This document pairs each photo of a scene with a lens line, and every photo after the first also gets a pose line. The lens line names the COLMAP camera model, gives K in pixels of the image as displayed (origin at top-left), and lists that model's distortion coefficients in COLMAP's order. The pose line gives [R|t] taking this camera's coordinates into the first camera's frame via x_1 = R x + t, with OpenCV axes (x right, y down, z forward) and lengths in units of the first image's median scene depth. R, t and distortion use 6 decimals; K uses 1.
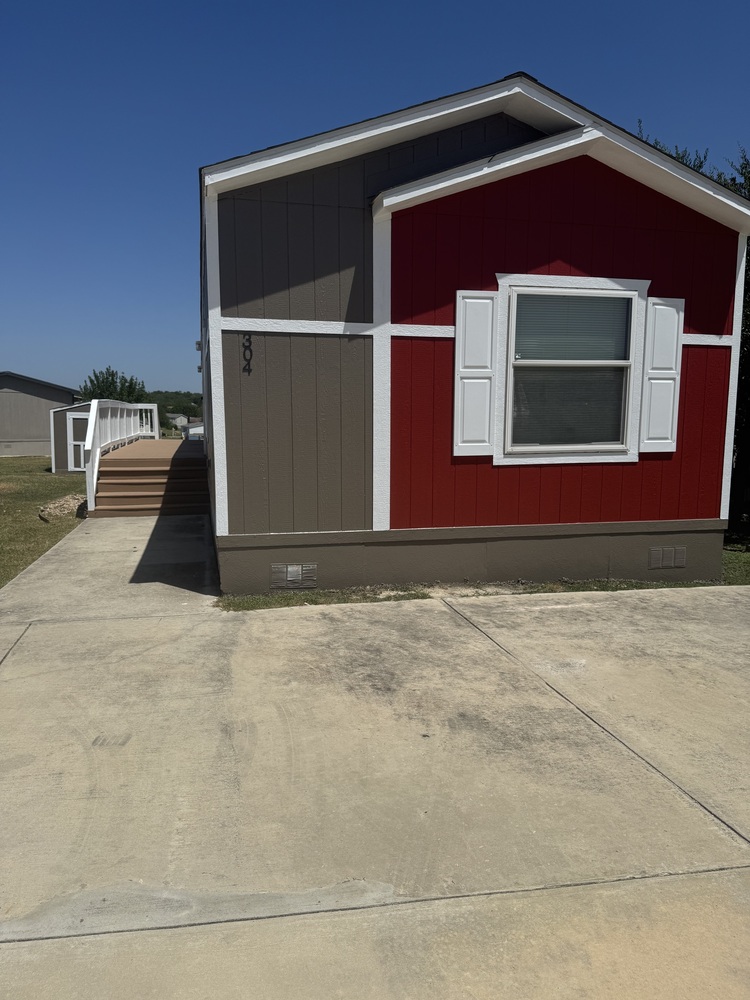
lens RADIAL K [[694.5, 0, 375.0], [0, 694.5, 500.0], [0, 0, 1]] dist [0.170534, -0.353854]
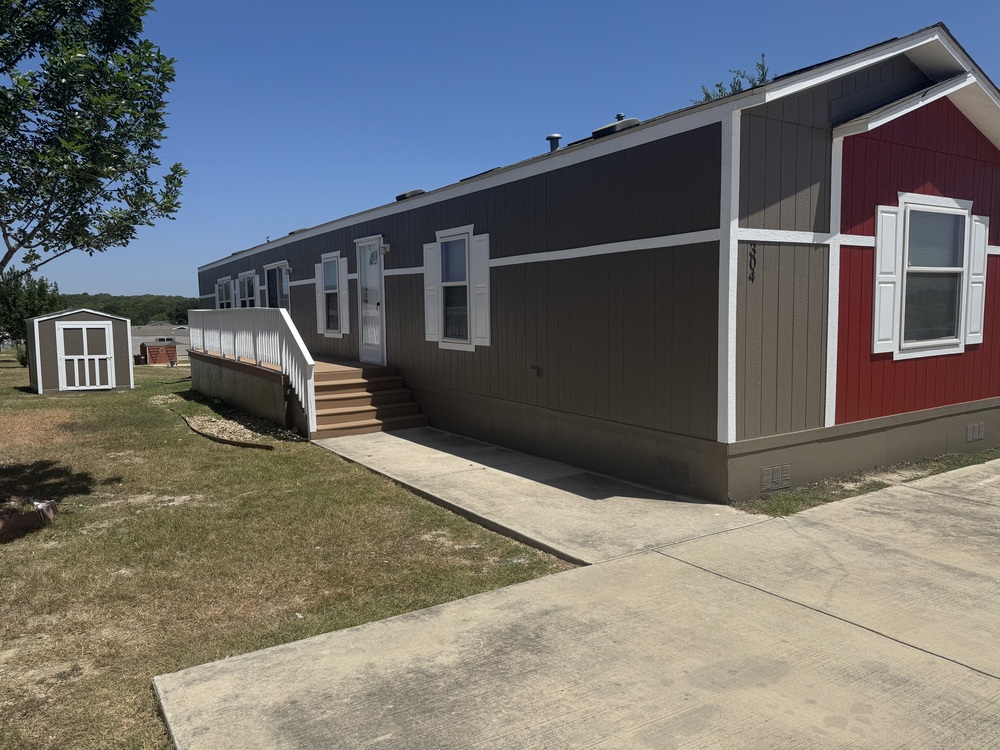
lens RADIAL K [[696.2, 0, 500.0], [0, 696.2, 375.0], [0, 0, 1]] dist [0.087551, -0.116927]
pose [[0.947131, -0.050740, 0.316809, -0.823090], [0.060324, 0.997968, -0.020510, -0.044063], [-0.315125, 0.038537, 0.948267, 0.141846]]
